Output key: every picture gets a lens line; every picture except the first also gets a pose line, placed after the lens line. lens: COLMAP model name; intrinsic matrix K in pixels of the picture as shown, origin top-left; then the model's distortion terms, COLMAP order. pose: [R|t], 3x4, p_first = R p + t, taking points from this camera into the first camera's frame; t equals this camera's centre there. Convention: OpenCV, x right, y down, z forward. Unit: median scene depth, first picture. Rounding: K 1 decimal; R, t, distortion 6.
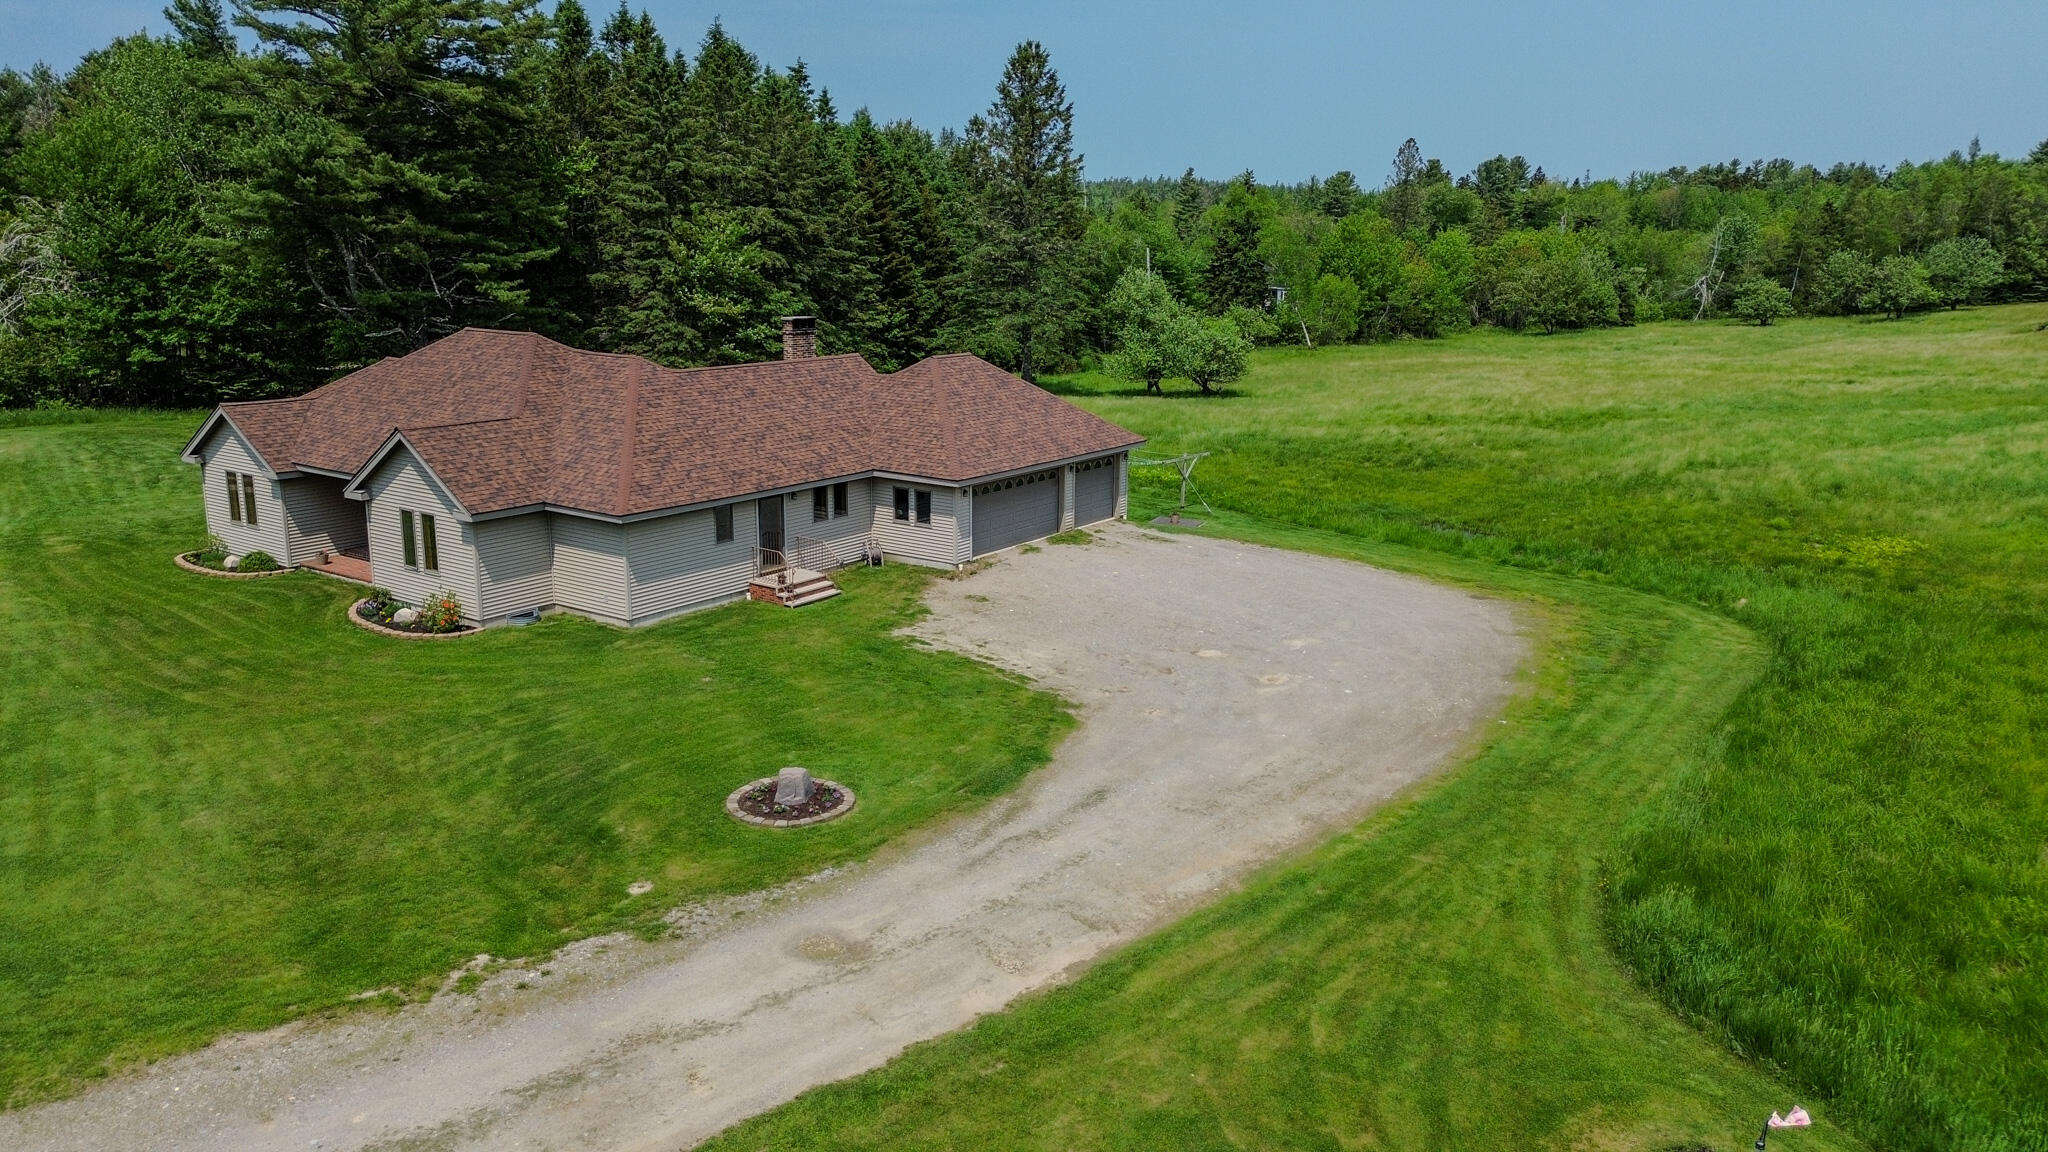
lens RADIAL K [[1441.2, 0, 1038.1], [0, 1441.2, 574.9], [0, 0, 1]] dist [0.078844, -0.076980]
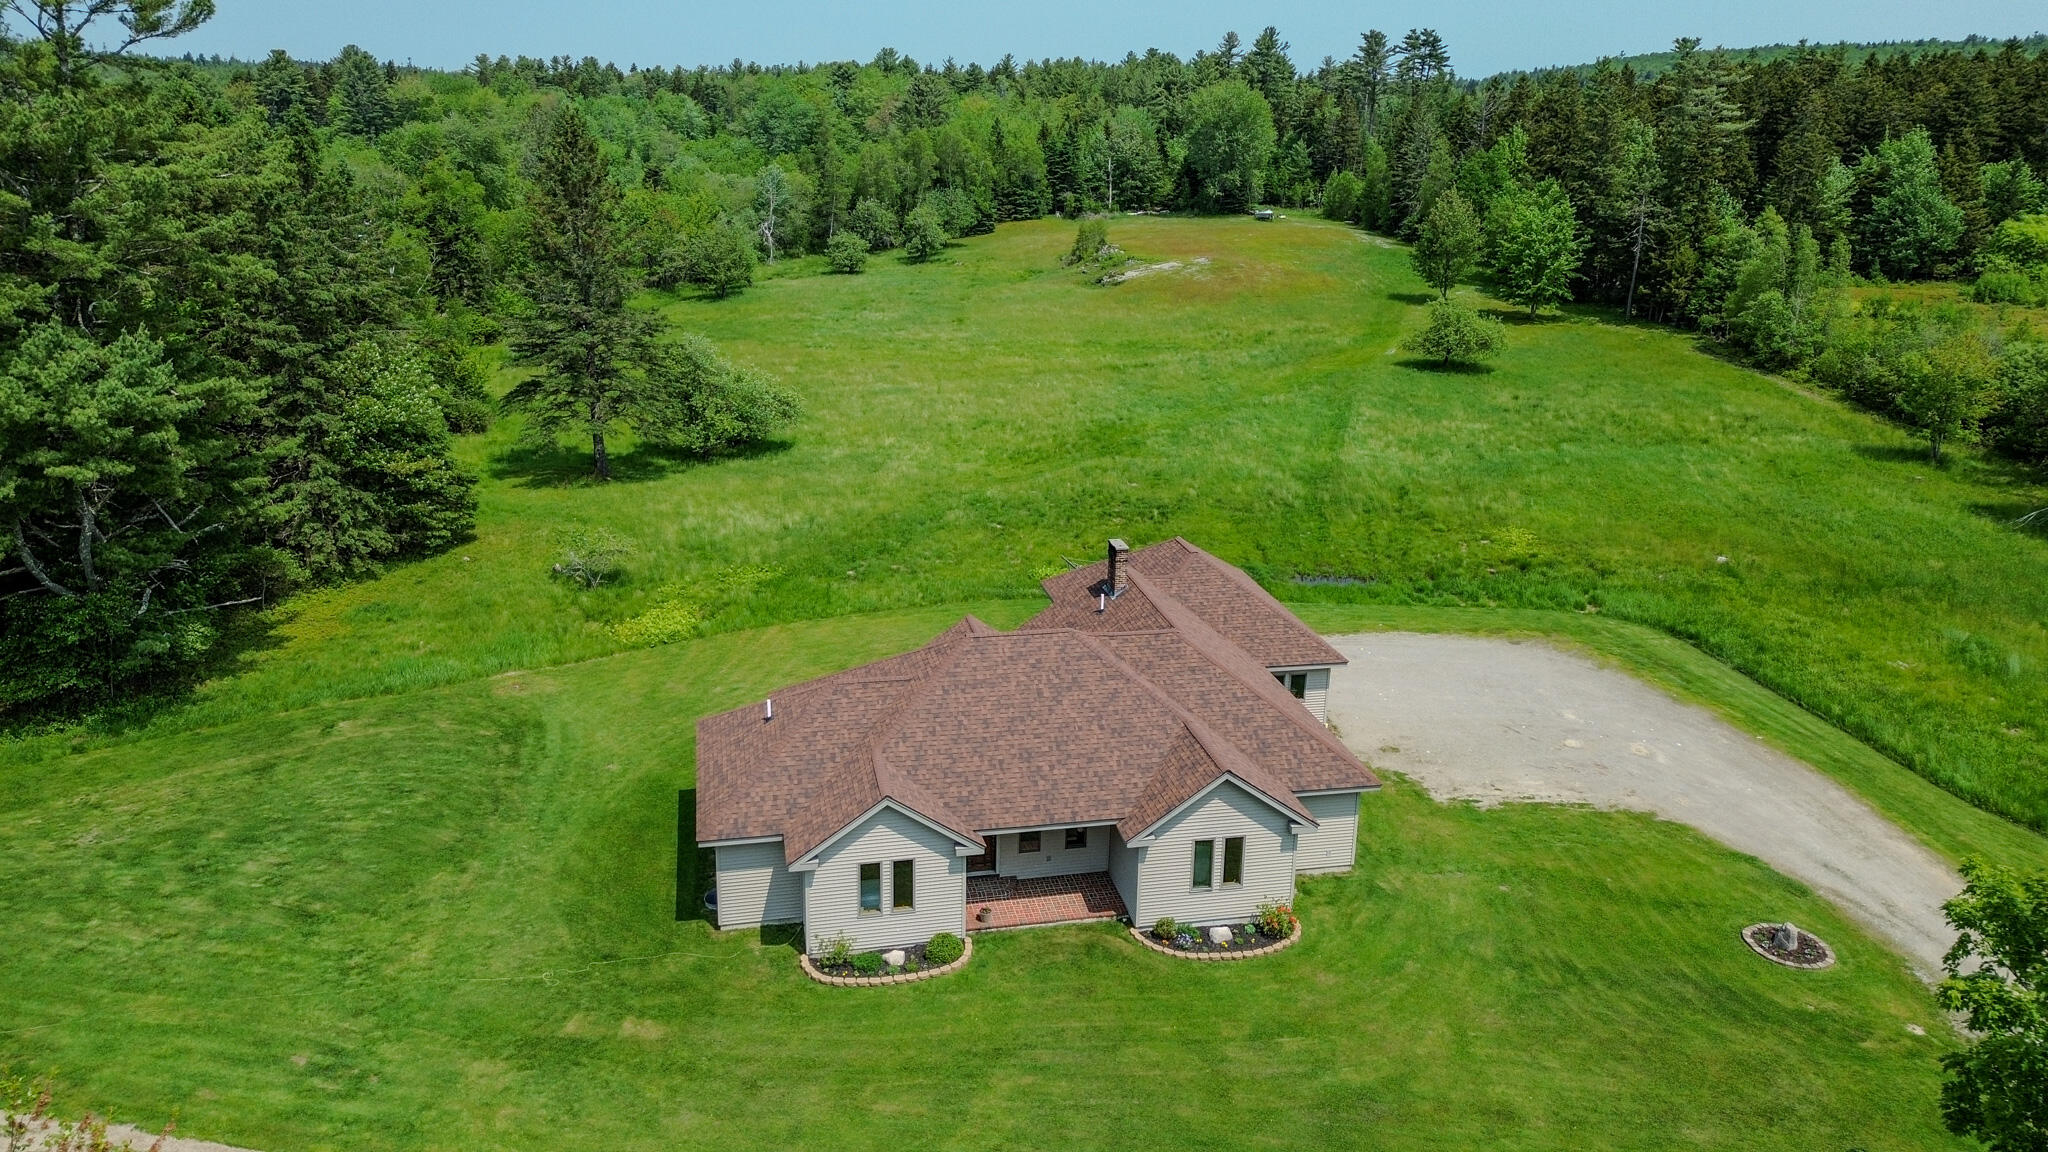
lens RADIAL K [[1441.2, 0, 1026.2], [0, 1441.2, 564.9], [0, 0, 1]] dist [0.078844, -0.076980]
pose [[0.685398, -0.217783, 0.694838, -1.091221], [0.157023, 0.975981, 0.151011, -0.377823], [-0.711037, 0.005603, 0.703133, 0.316810]]
